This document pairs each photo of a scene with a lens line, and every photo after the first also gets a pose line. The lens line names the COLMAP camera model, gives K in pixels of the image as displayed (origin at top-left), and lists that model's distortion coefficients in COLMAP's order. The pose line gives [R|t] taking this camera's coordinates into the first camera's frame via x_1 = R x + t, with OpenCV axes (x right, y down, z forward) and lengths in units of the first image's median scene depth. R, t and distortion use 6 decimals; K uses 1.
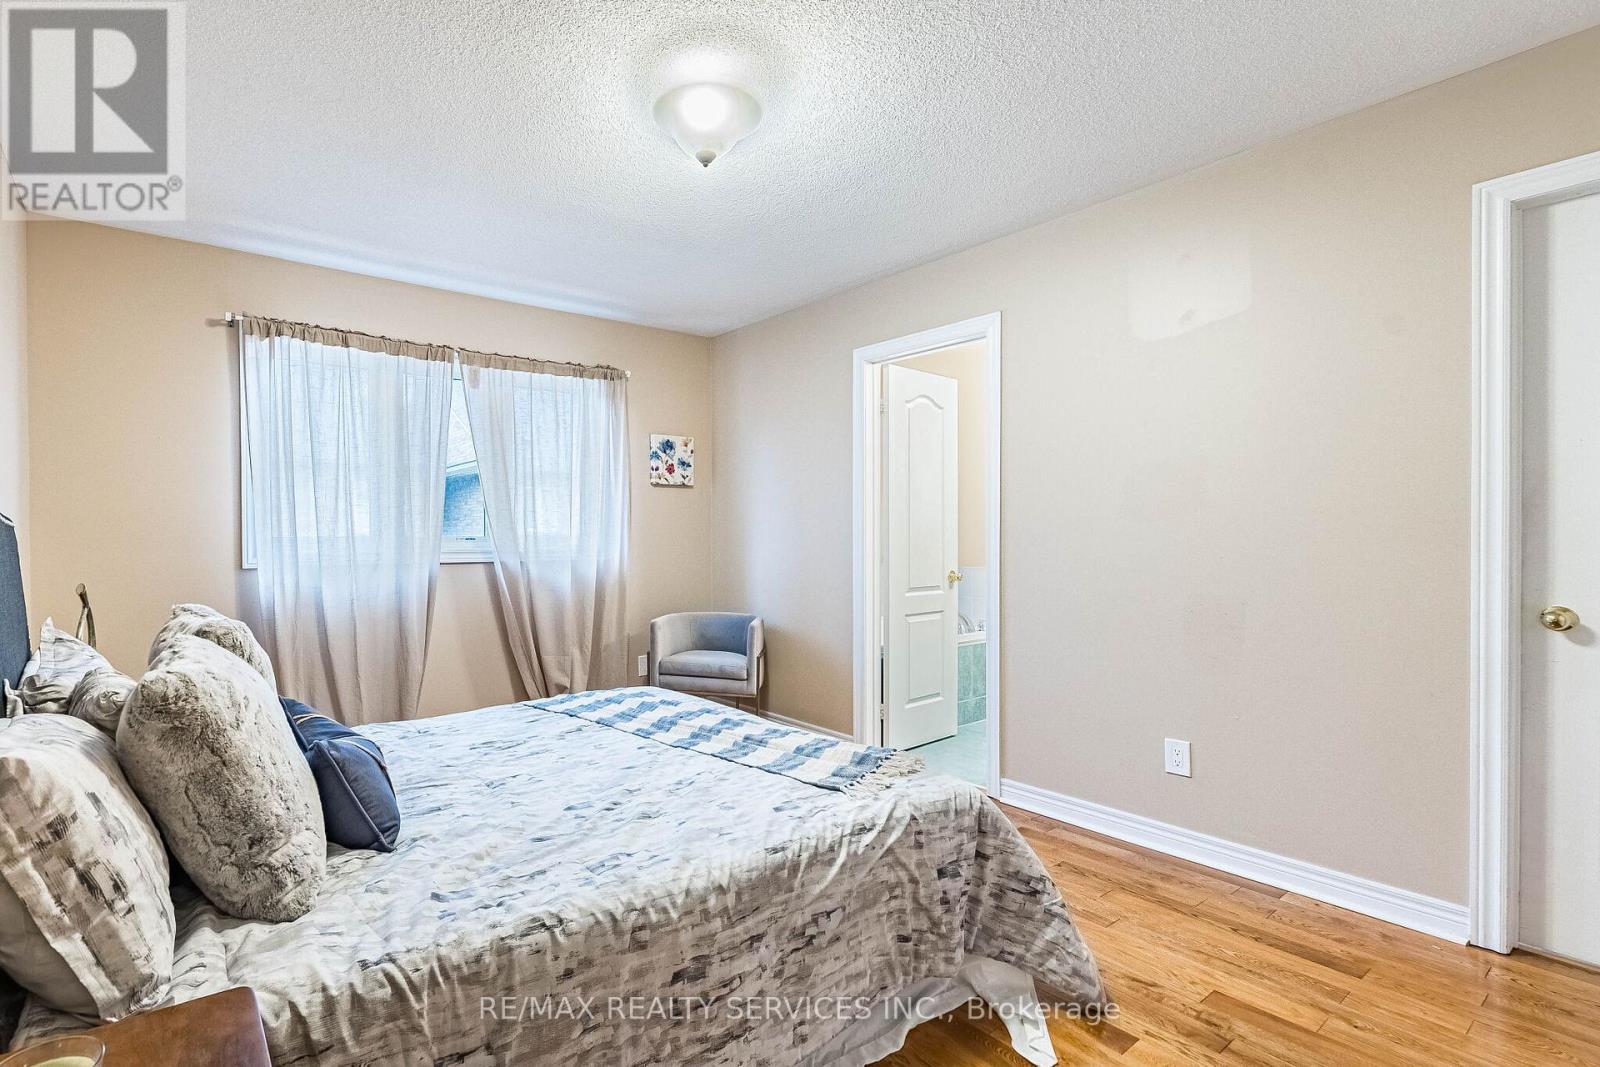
lens RADIAL K [[695.0, 0, 797.4], [0, 695.0, 546.9], [0, 0, 1]] dist [0.000479, -0.000169]
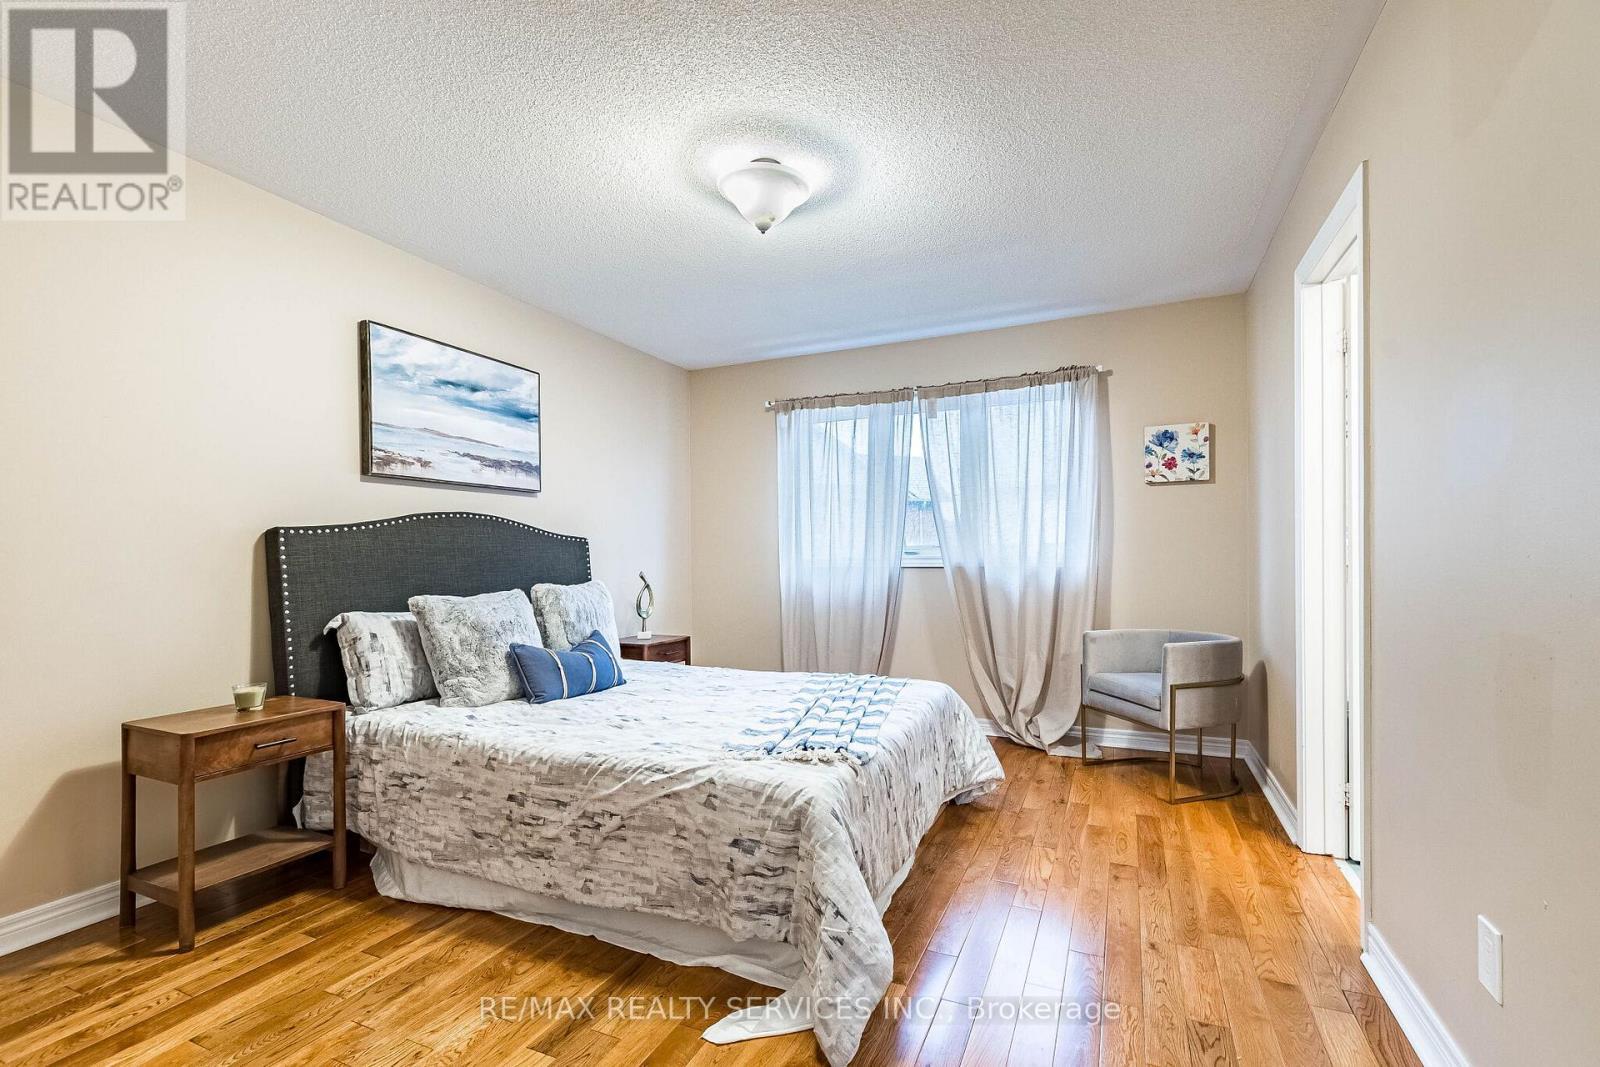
lens RADIAL K [[717.1, 0, 801.4], [0, 717.1, 564.8], [0, 0, 1]] dist [-0.000744, -0.000302]
pose [[0.511781, 0.006192, -0.859094, 1.195105], [-0.000703, 0.999977, 0.006788, 0.027805], [0.859116, -0.002870, 0.511773, 0.507819]]
